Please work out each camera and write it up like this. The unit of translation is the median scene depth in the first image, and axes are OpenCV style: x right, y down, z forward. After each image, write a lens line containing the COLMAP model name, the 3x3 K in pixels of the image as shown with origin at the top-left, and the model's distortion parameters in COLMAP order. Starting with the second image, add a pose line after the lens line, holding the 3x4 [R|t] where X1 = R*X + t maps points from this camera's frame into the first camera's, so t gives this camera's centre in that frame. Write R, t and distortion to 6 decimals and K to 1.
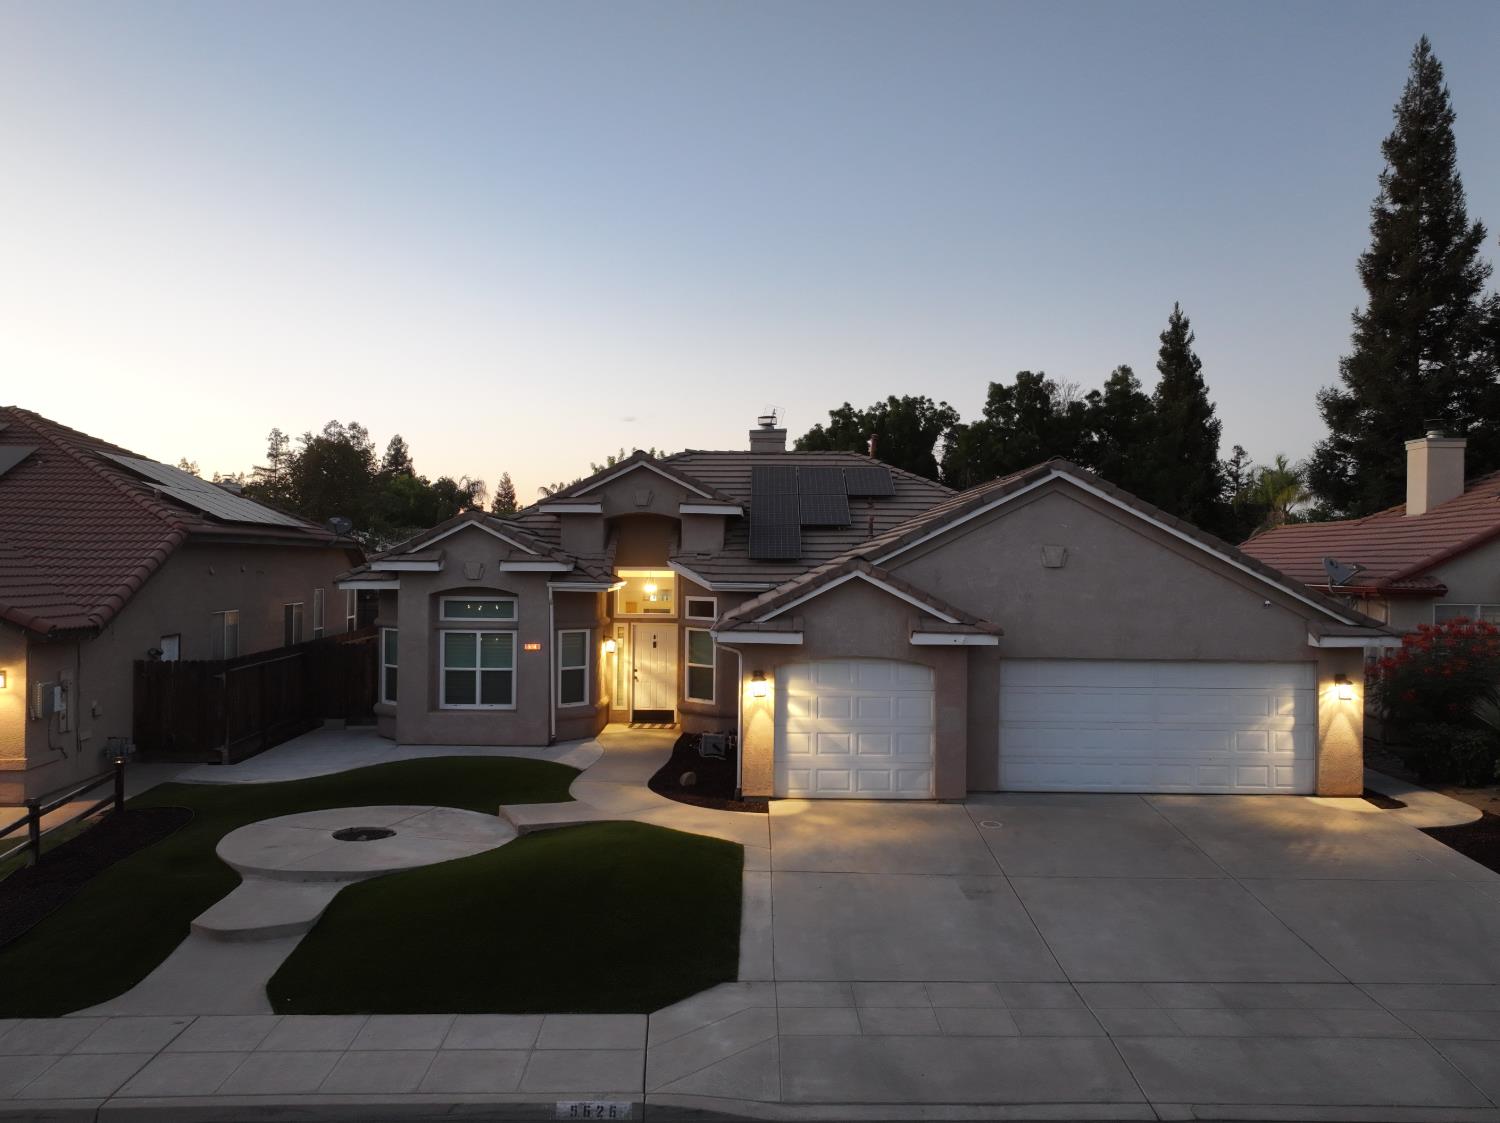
lens RADIAL K [[1187.8, 0, 752.6], [0, 1187.8, 561.2], [0, 0, 1]] dist [0.001745, 0.009641]
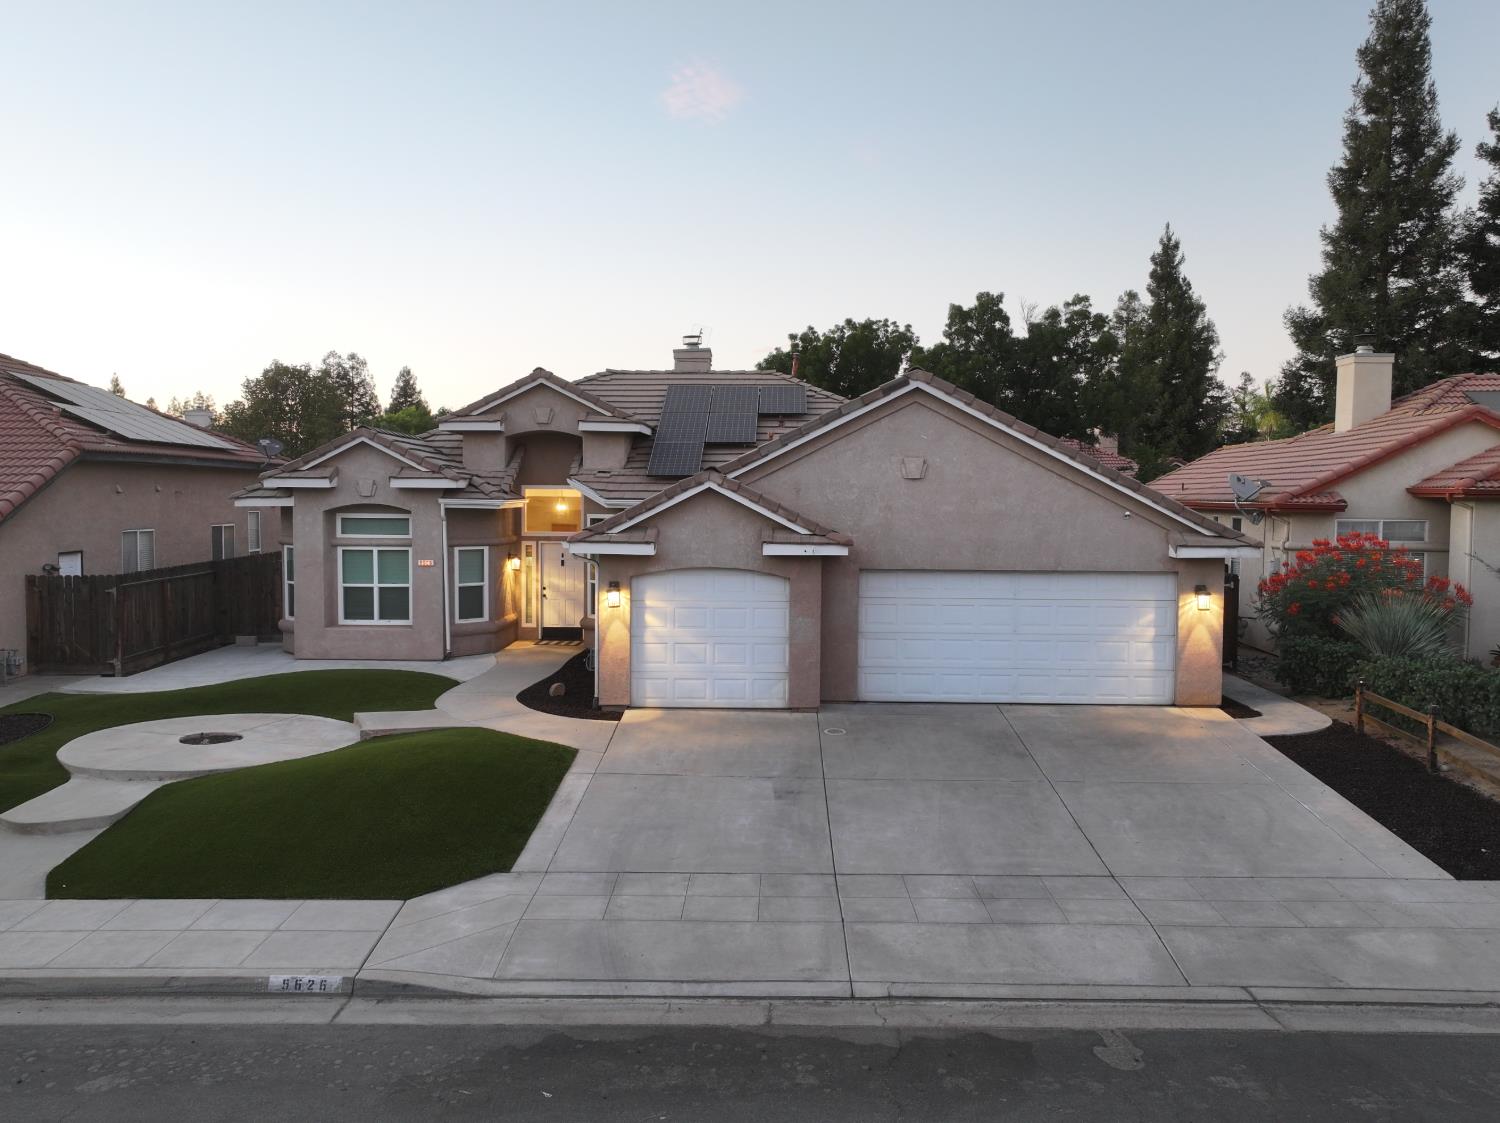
lens RADIAL K [[1187.8, 0, 752.6], [0, 1187.8, 561.2], [0, 0, 1]] dist [0.001745, 0.009641]
pose [[0.999750, -0.001438, -0.022305, 0.138997], [0.002685, 0.998428, 0.055980, 0.017877], [0.022189, -0.056026, 0.998183, -0.003478]]
